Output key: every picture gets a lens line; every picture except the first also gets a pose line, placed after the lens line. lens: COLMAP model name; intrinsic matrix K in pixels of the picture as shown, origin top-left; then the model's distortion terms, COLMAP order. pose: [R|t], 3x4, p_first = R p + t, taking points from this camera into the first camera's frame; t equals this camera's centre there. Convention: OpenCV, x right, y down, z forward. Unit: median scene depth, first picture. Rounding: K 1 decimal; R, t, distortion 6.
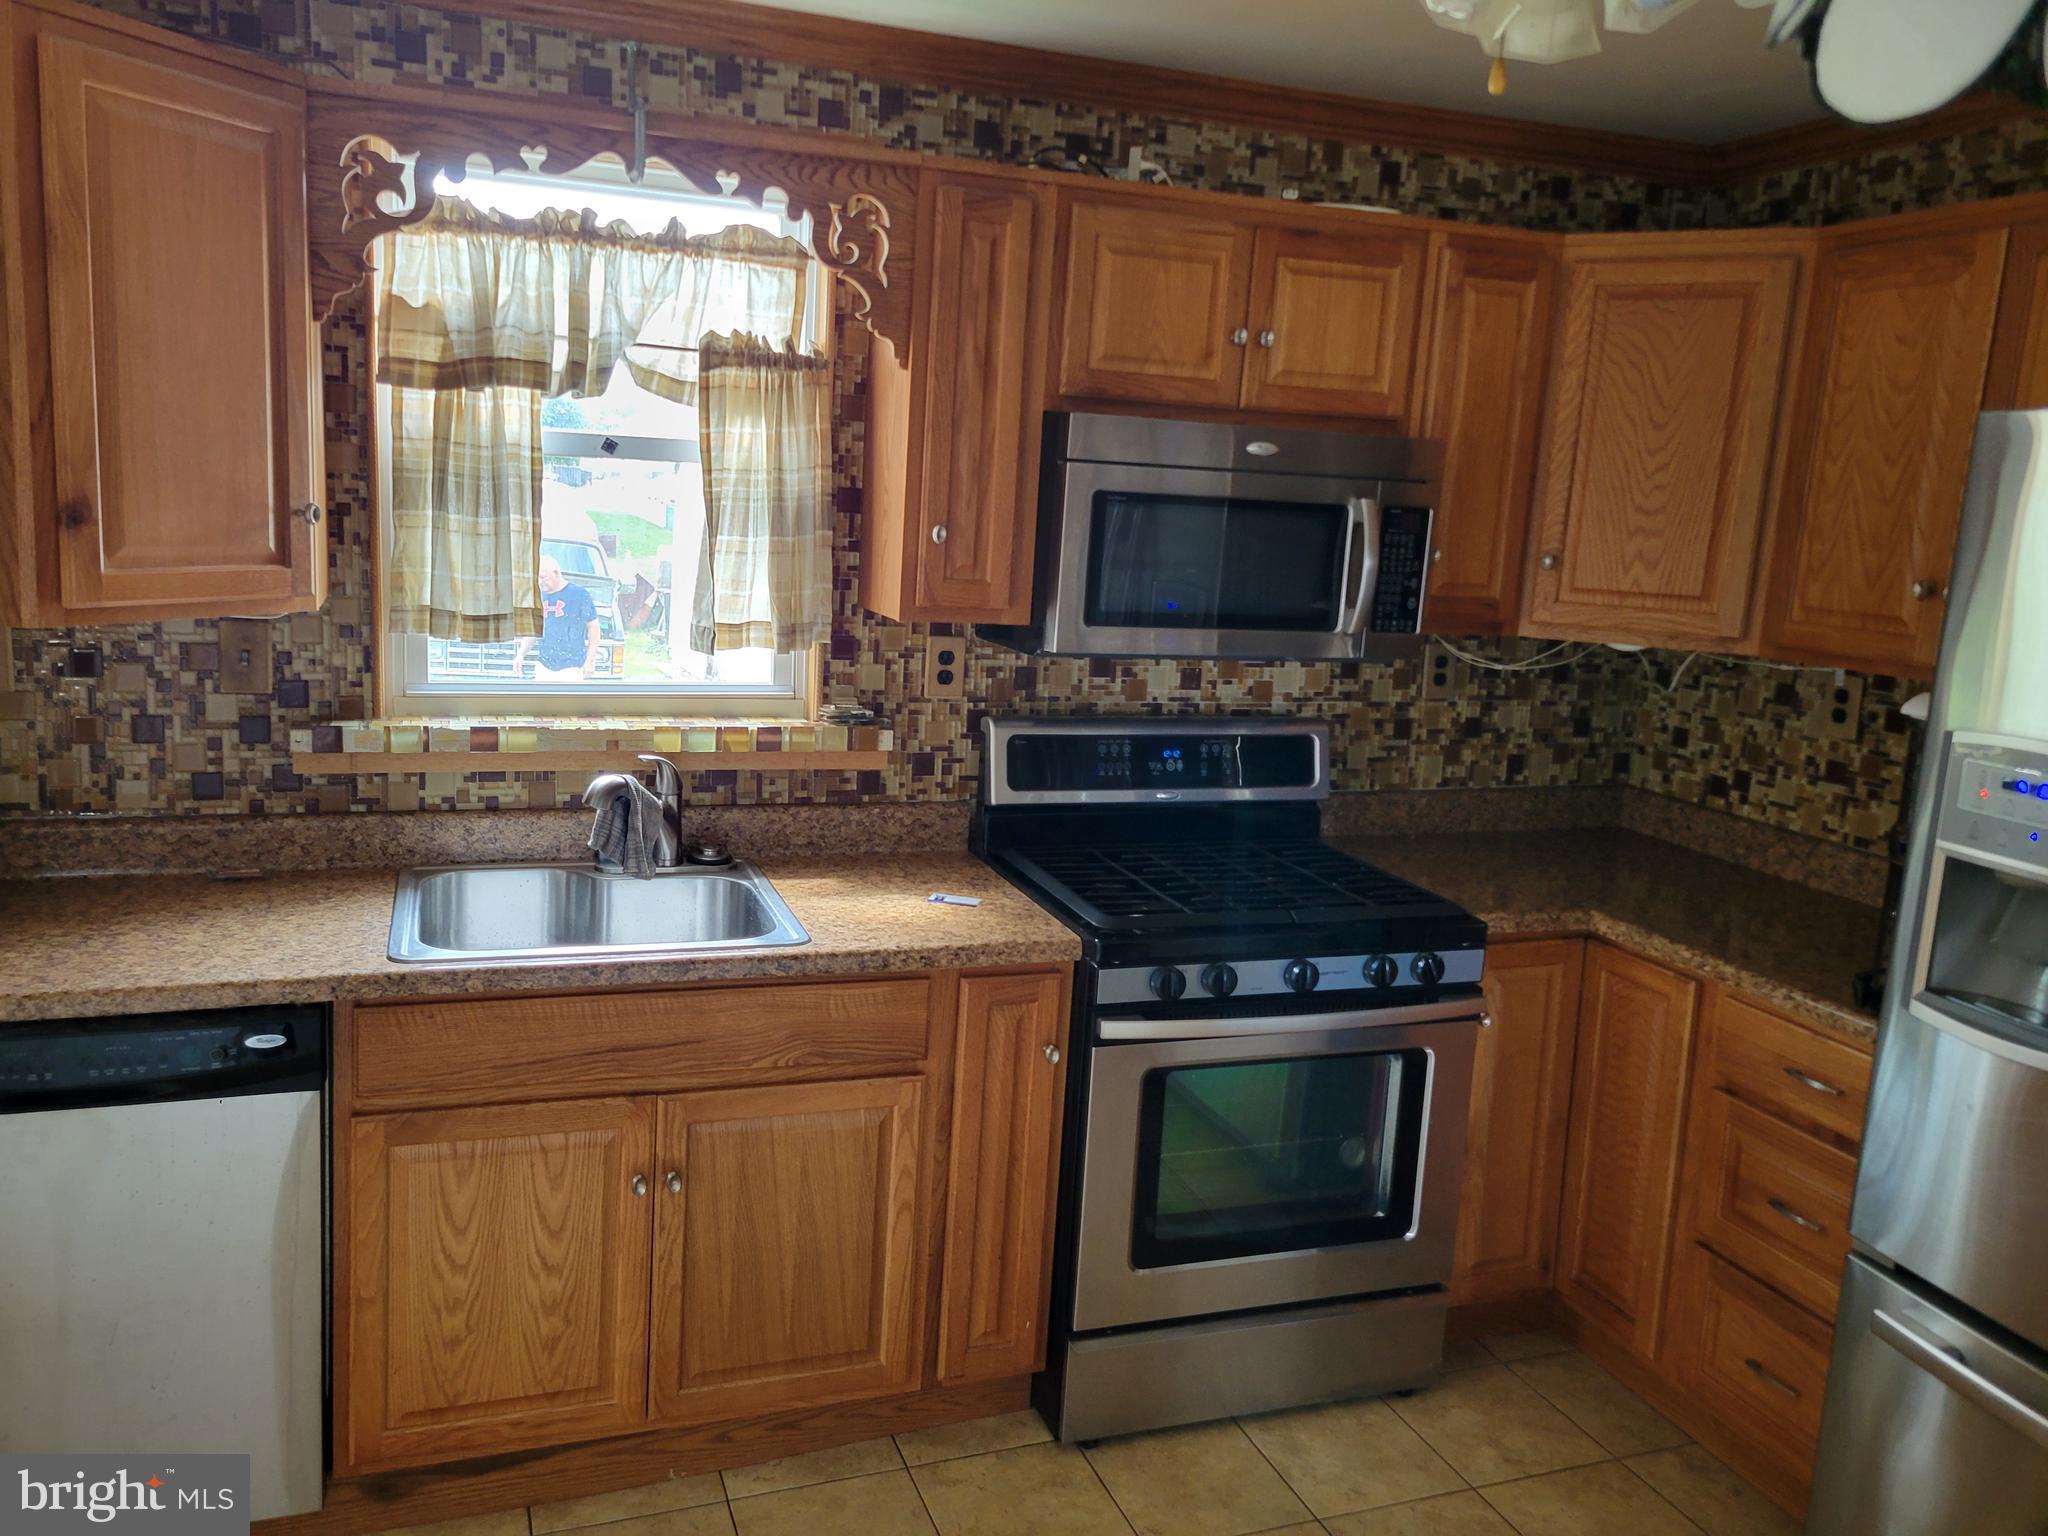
lens RADIAL K [[1521.2, 0, 1006.4], [0, 1521.2, 761.8], [0, 0, 1]] dist [0.044251, -0.017465]
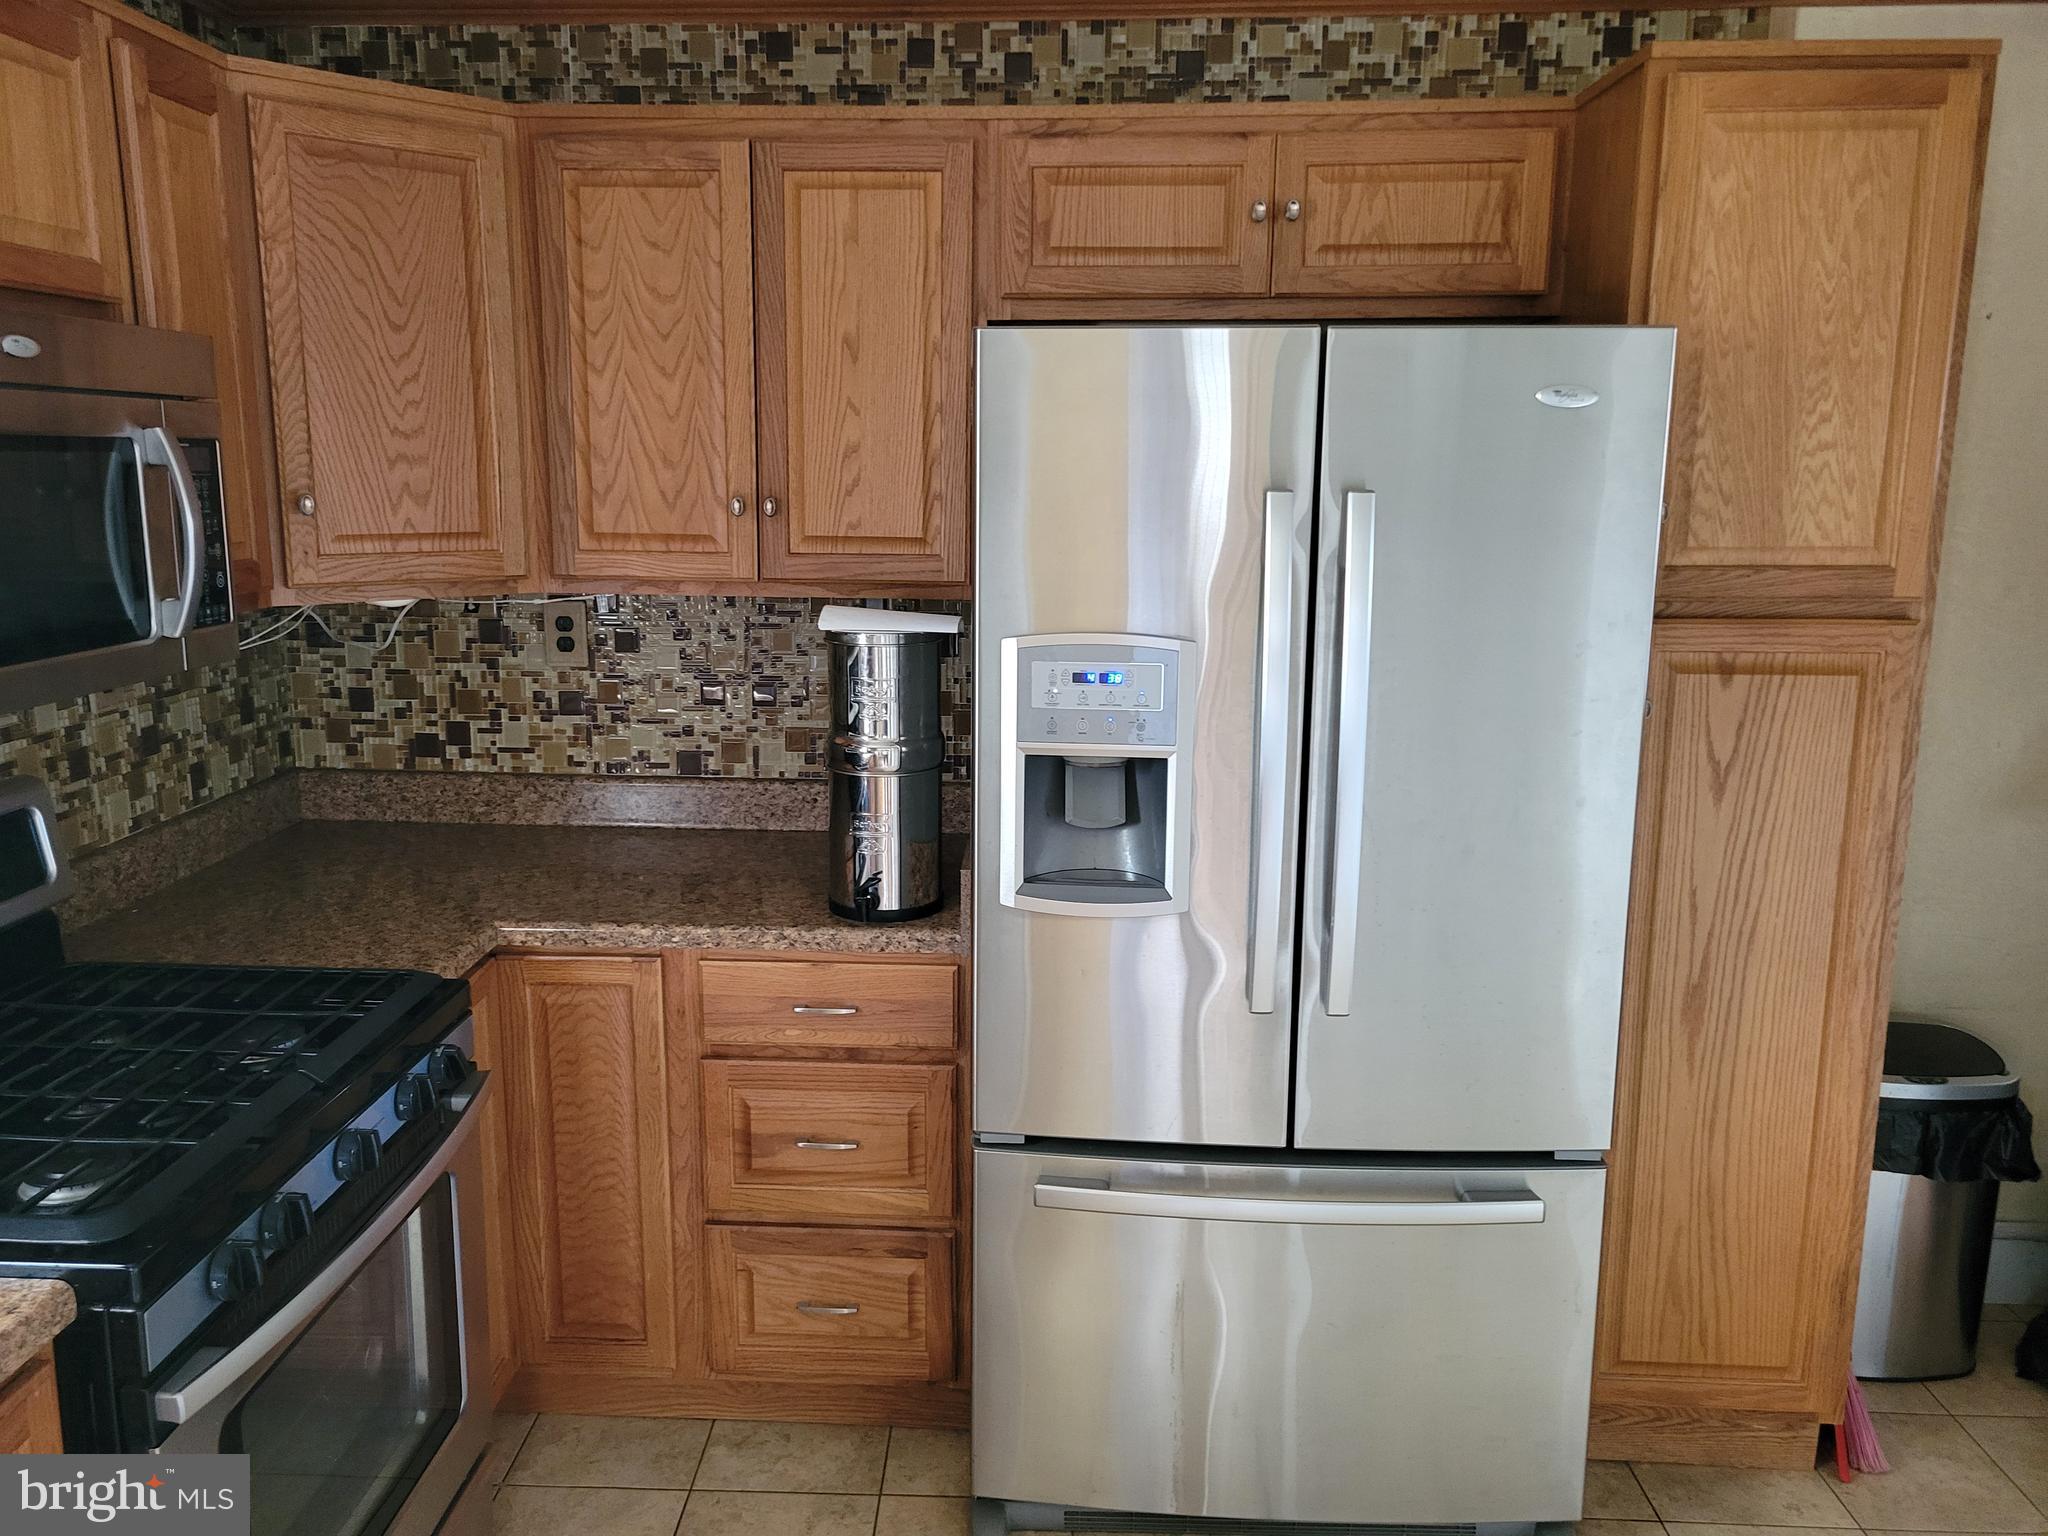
lens RADIAL K [[1521.2, 0, 1012.4], [0, 1521.2, 760.1], [0, 0, 1]] dist [0.044251, -0.017465]
pose [[0.393974, -0.229056, 0.890122, -0.199198], [0.176561, 0.969273, 0.171277, -0.071274], [-0.902004, 0.089683, 0.422311, 0.349302]]
